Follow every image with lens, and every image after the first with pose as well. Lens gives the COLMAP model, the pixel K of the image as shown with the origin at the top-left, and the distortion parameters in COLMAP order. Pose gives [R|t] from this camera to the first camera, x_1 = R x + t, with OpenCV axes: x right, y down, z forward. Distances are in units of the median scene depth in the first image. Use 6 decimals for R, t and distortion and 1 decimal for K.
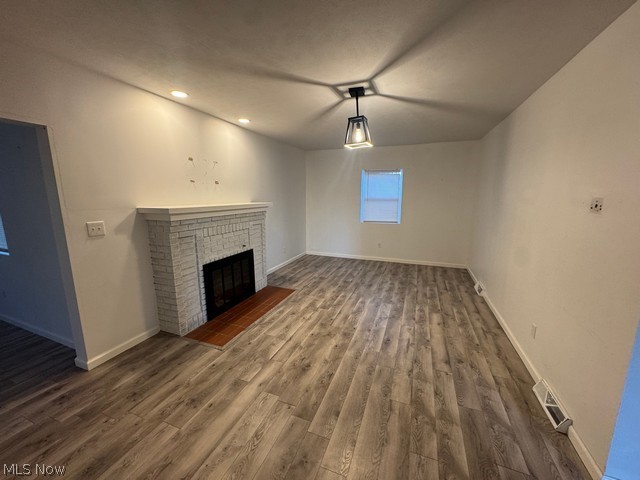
lens RADIAL K [[255.9, 0, 318.4], [0, 255.9, 240.0], [0, 0, 1]] dist [-0.003759, 0.000410]
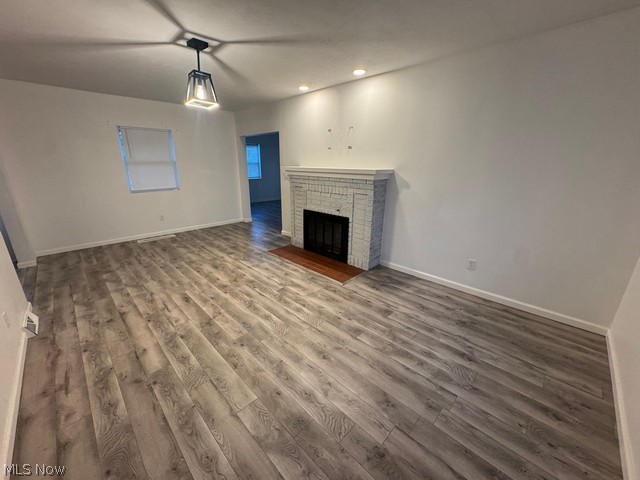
lens RADIAL K [[255.9, 0, 320.2], [0, 255.9, 237.8], [0, 0, 1]] dist [-0.003759, 0.000410]
pose [[-0.395126, 0.261536, -0.880611, 0.766065], [-0.166972, 0.922201, 0.348807, -0.251934], [0.903325, 0.284860, -0.320716, 1.476726]]
